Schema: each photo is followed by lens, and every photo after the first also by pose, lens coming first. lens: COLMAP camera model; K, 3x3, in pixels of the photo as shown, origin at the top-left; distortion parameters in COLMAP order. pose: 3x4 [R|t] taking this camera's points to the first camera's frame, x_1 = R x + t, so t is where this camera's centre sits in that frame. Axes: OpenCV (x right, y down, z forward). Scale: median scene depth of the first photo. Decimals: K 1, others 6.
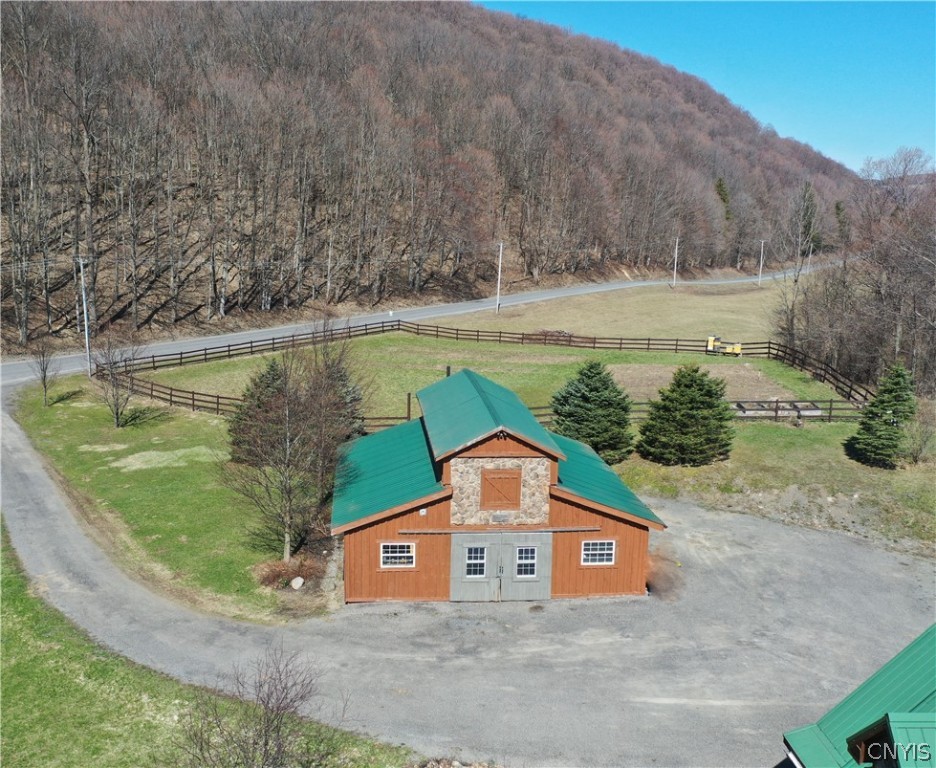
lens RADIAL K [[936.1, 0, 441.5], [0, 936.1, 408.3], [0, 0, 1]] dist [-0.016155, 0.000000]
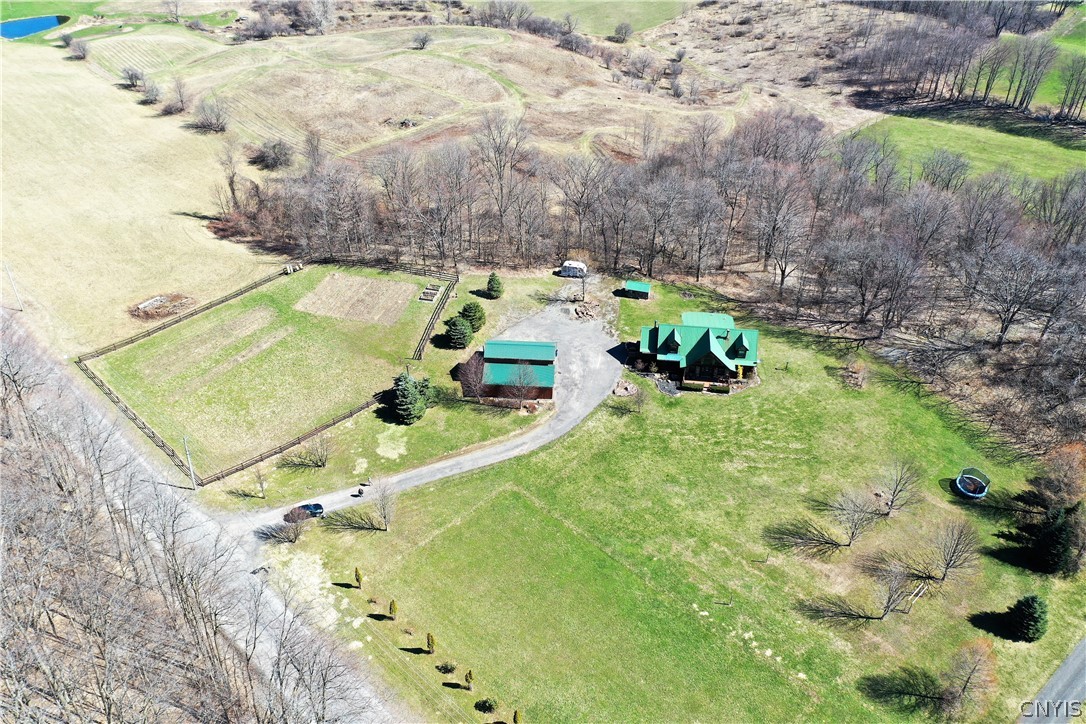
lens RADIAL K [[853.3, 0, 544.4], [0, 853.3, 360.5], [0, 0, 1]] dist [-0.016753, -0.002460]
pose [[0.150450, -0.610701, 0.777438, -2.153139], [0.213473, 0.787905, 0.577611, -1.561316], [-0.965295, 0.079061, 0.248908, 0.009274]]
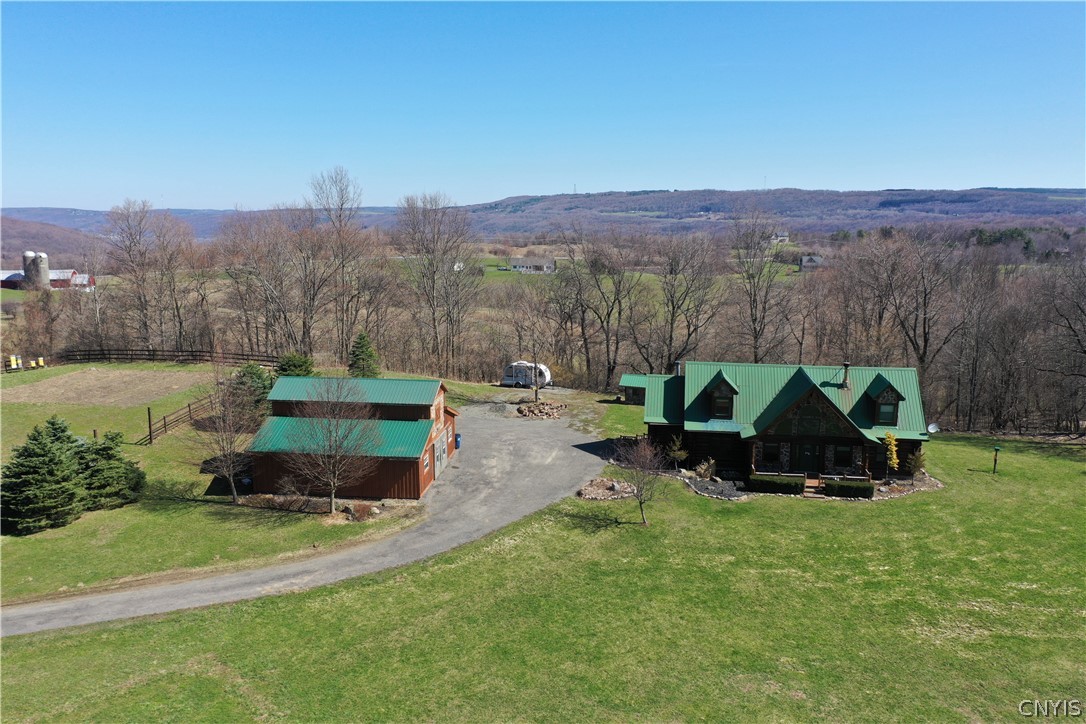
lens RADIAL K [[853.3, 0, 542.3], [0, 853.3, 363.1], [0, 0, 1]] dist [-0.016753, -0.002460]
pose [[0.187006, -0.188261, 0.964151, -1.057410], [0.210978, 0.966260, 0.147752, -0.152168], [-0.959436, 0.175784, 0.220415, 0.265380]]
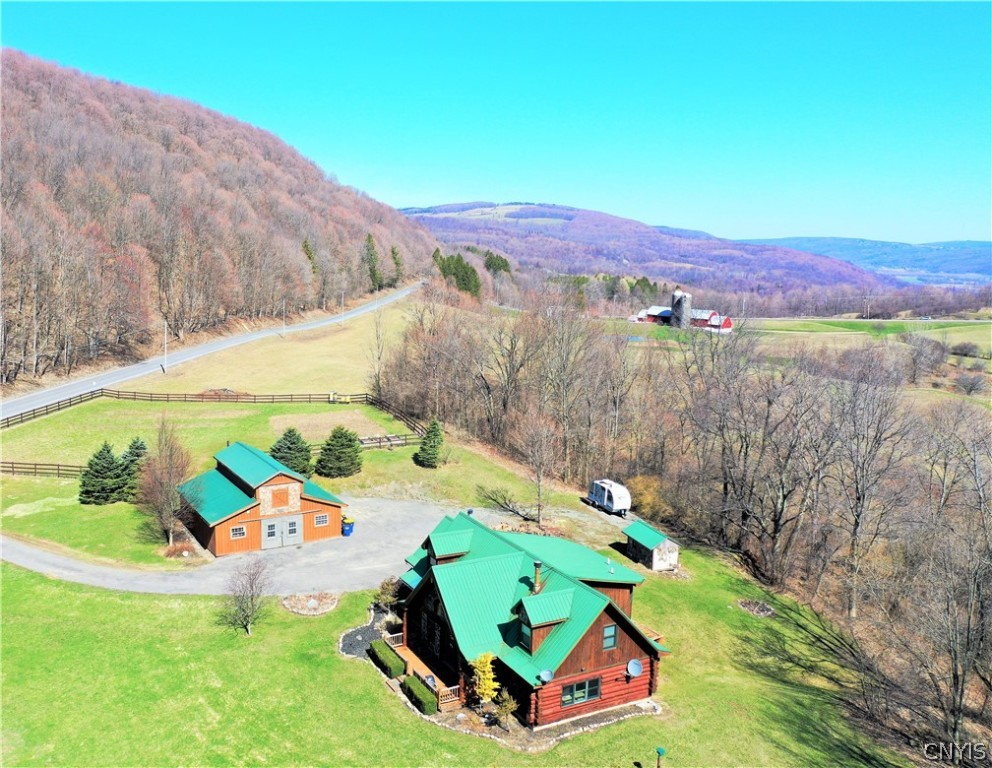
lens RADIAL K [[888.1, 0, 417.5], [0, 888.1, 378.3], [0, 0, 1]] dist [-0.006591, -0.001208]
pose [[0.911822, -0.066191, 0.405216, -0.338924], [0.084684, 0.996018, -0.027861, -0.080962], [-0.401758, 0.059719, 0.913797, -0.793832]]
